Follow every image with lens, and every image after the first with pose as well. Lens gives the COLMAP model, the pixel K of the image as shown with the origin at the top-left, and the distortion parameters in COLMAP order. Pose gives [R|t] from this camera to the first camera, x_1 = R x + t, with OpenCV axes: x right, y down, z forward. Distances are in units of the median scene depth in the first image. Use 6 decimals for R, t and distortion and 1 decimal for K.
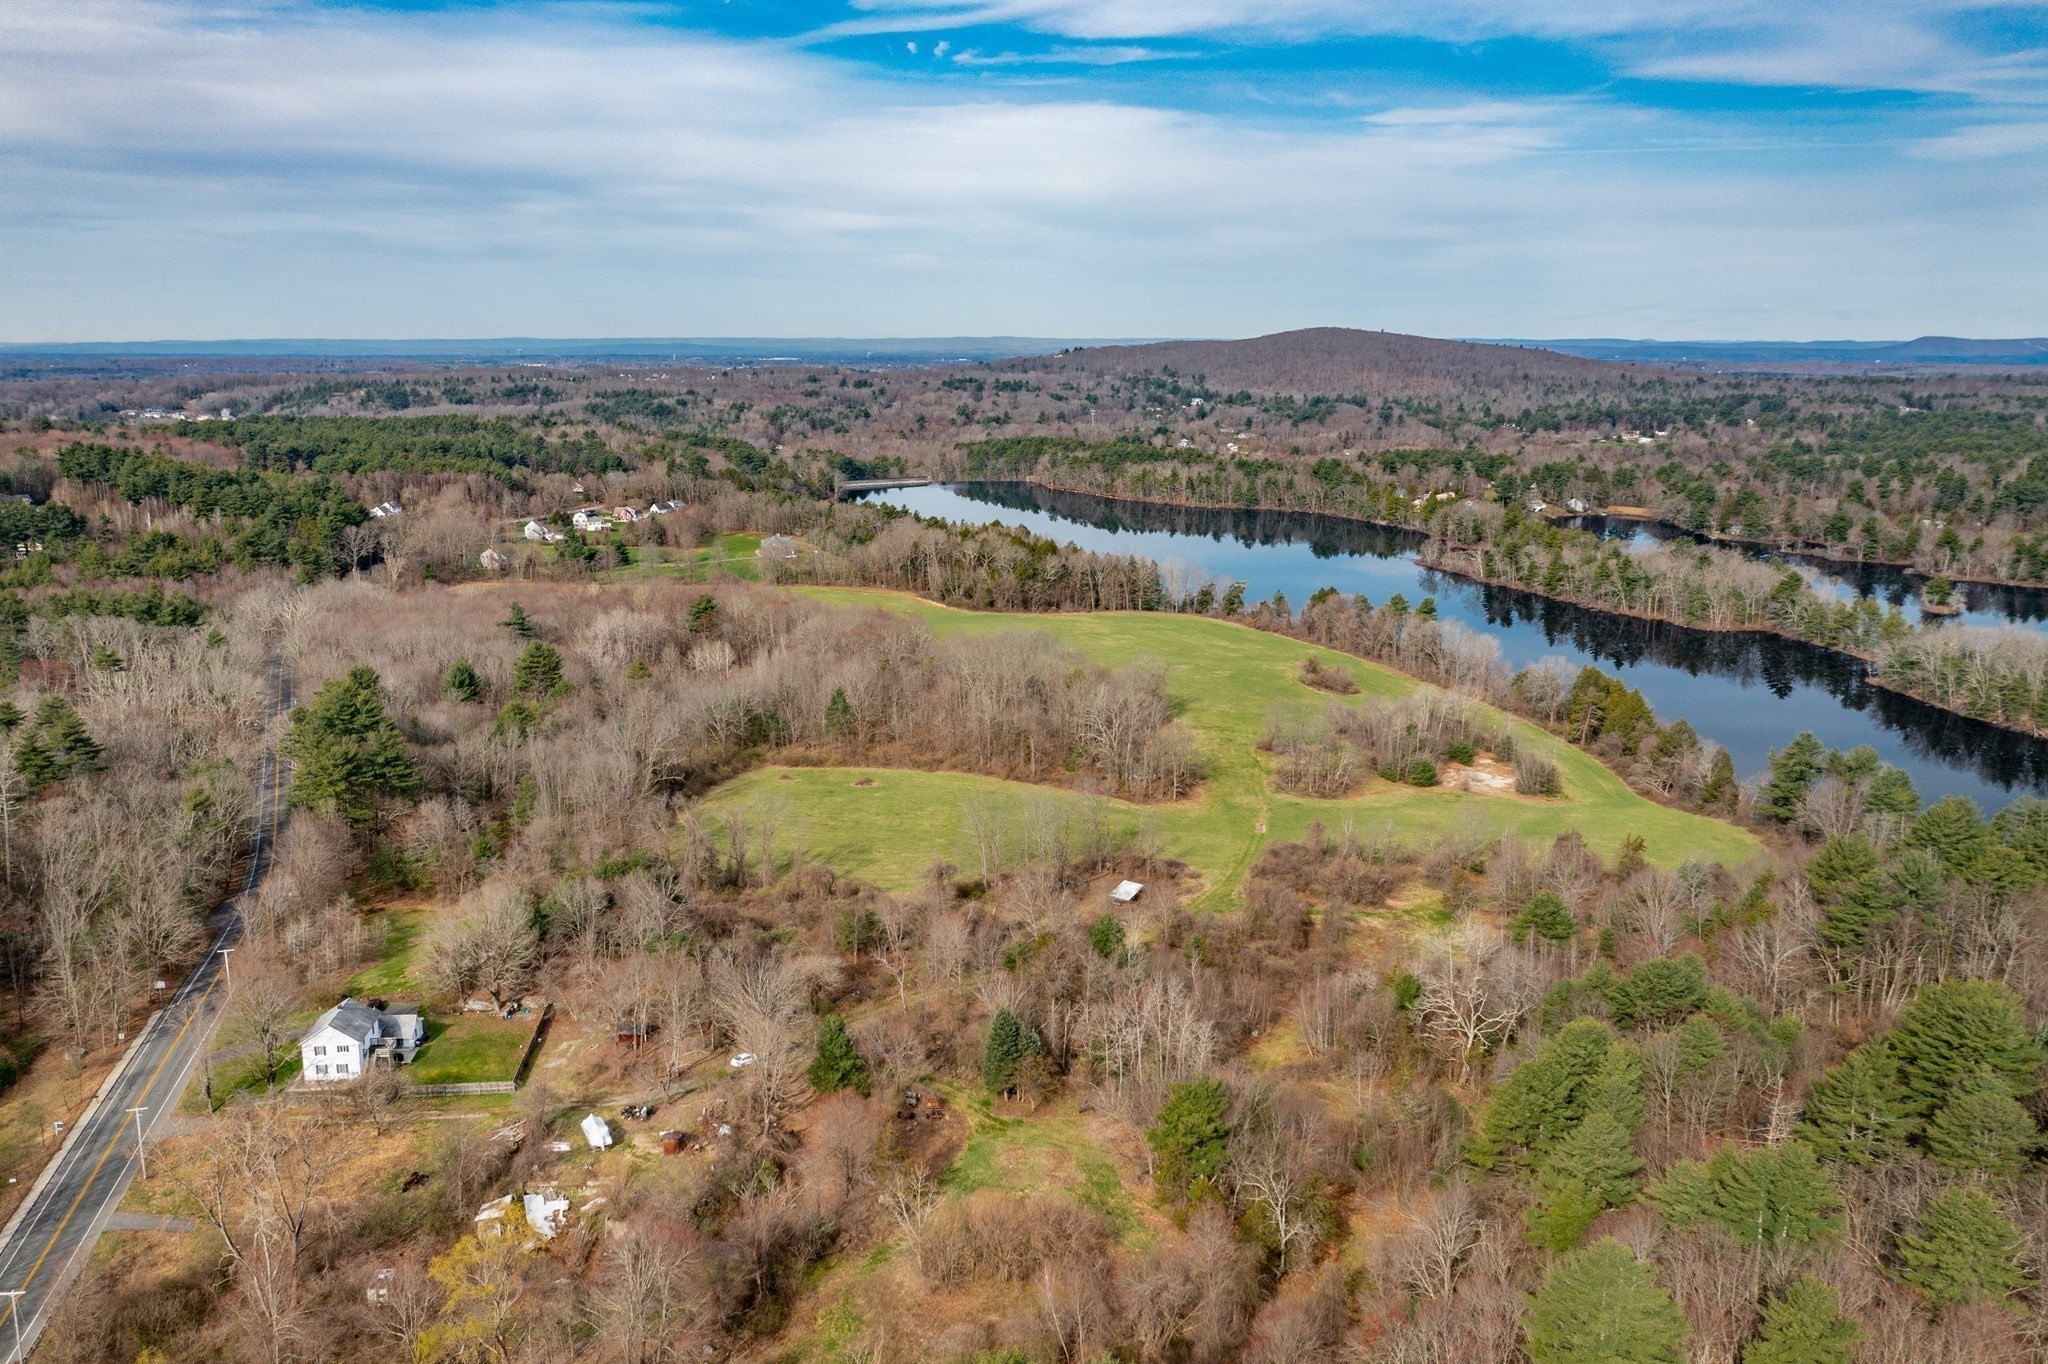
lens RADIAL K [[1640.6, 0, 1024.0], [0, 1640.6, 682.0], [0, 0, 1]] dist [-0.022740, 0.006344]
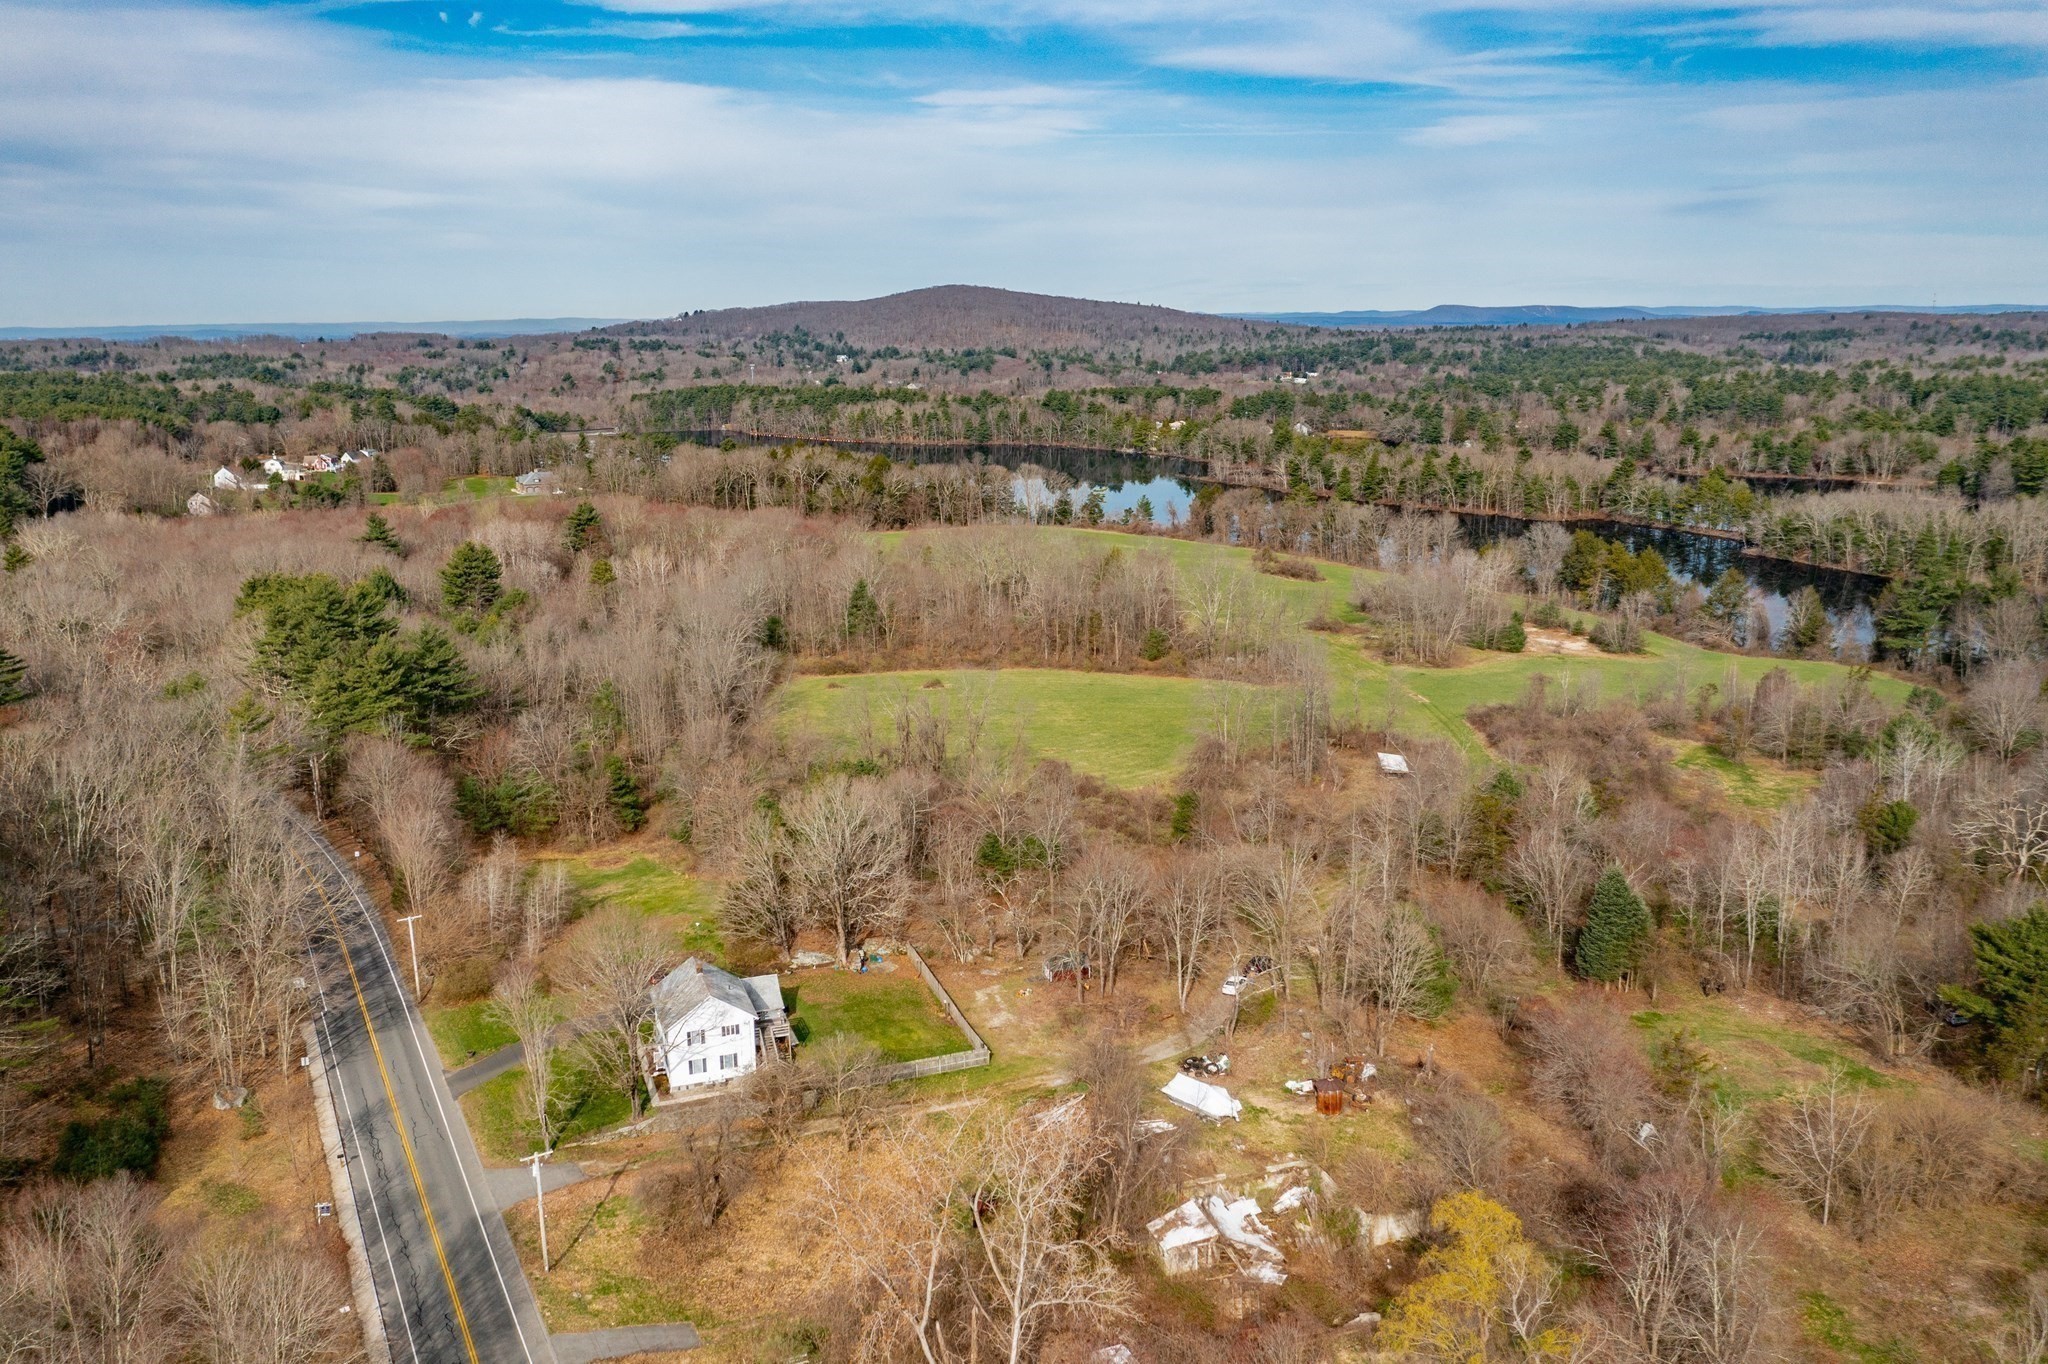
lens RADIAL K [[1633.3, 0, 1024.0], [0, 1633.3, 682.0], [0, 0, 1]] dist [-0.031939, 0.003940]
pose [[0.966551, -0.066425, 0.247725, -0.078168], [0.063297, 0.997783, 0.020578, 0.014013], [-0.248543, -0.004209, 0.968612, 0.060010]]
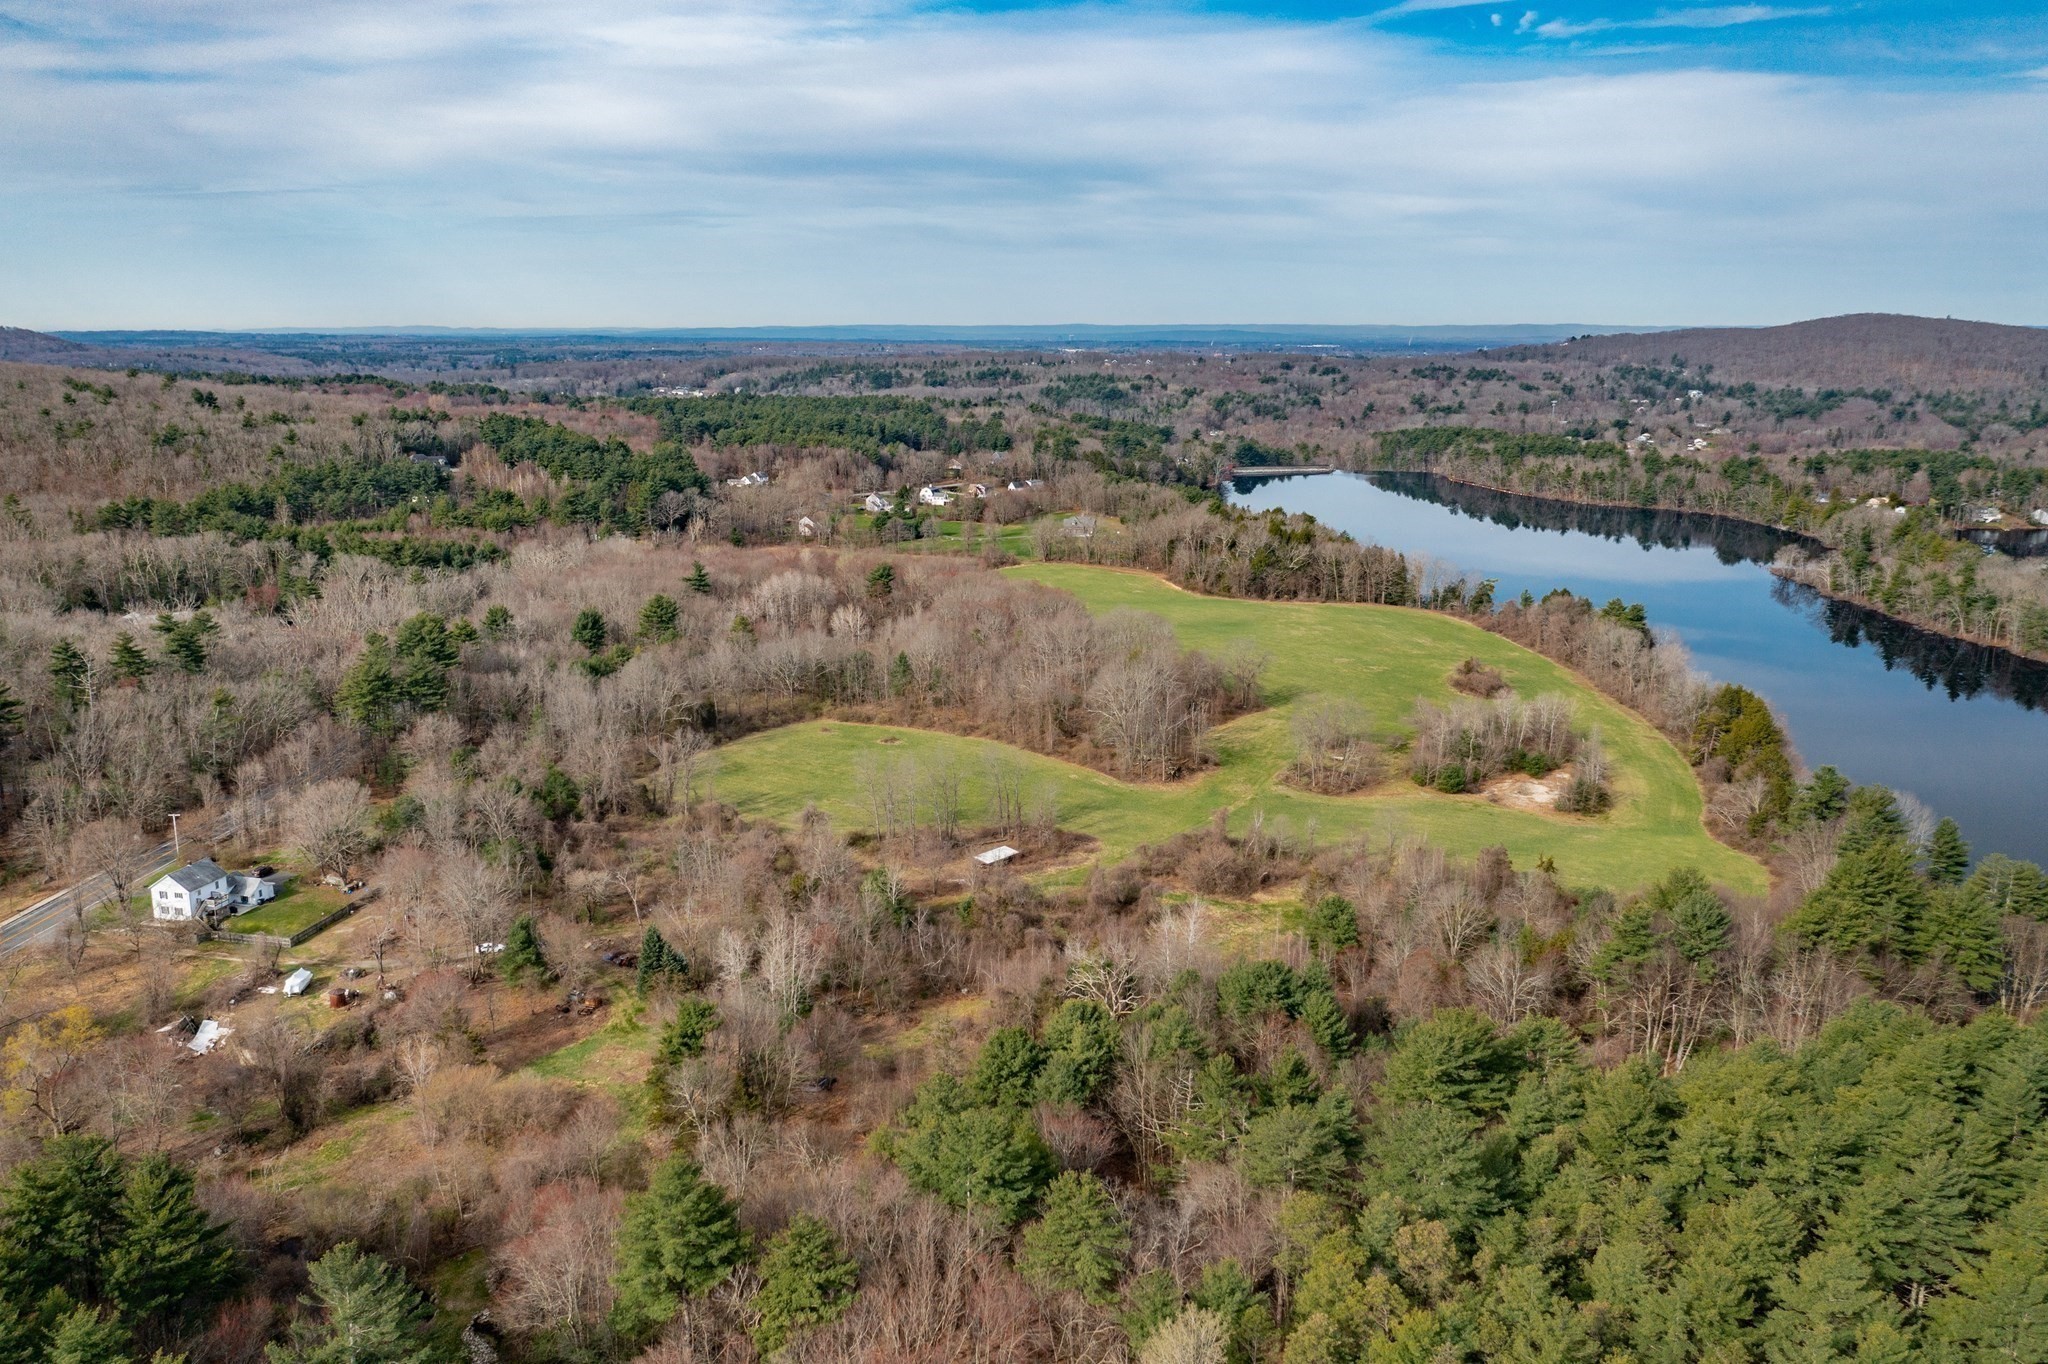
lens RADIAL K [[1643.8, 0, 1019.1], [0, 1643.8, 707.5], [0, 0, 1]] dist [-0.022128, 0.011419]
pose [[0.944655, 0.073159, -0.319806, 0.098108], [-0.066095, 0.997271, 0.032900, -0.000113], [0.321340, -0.009942, 0.946912, 0.005494]]
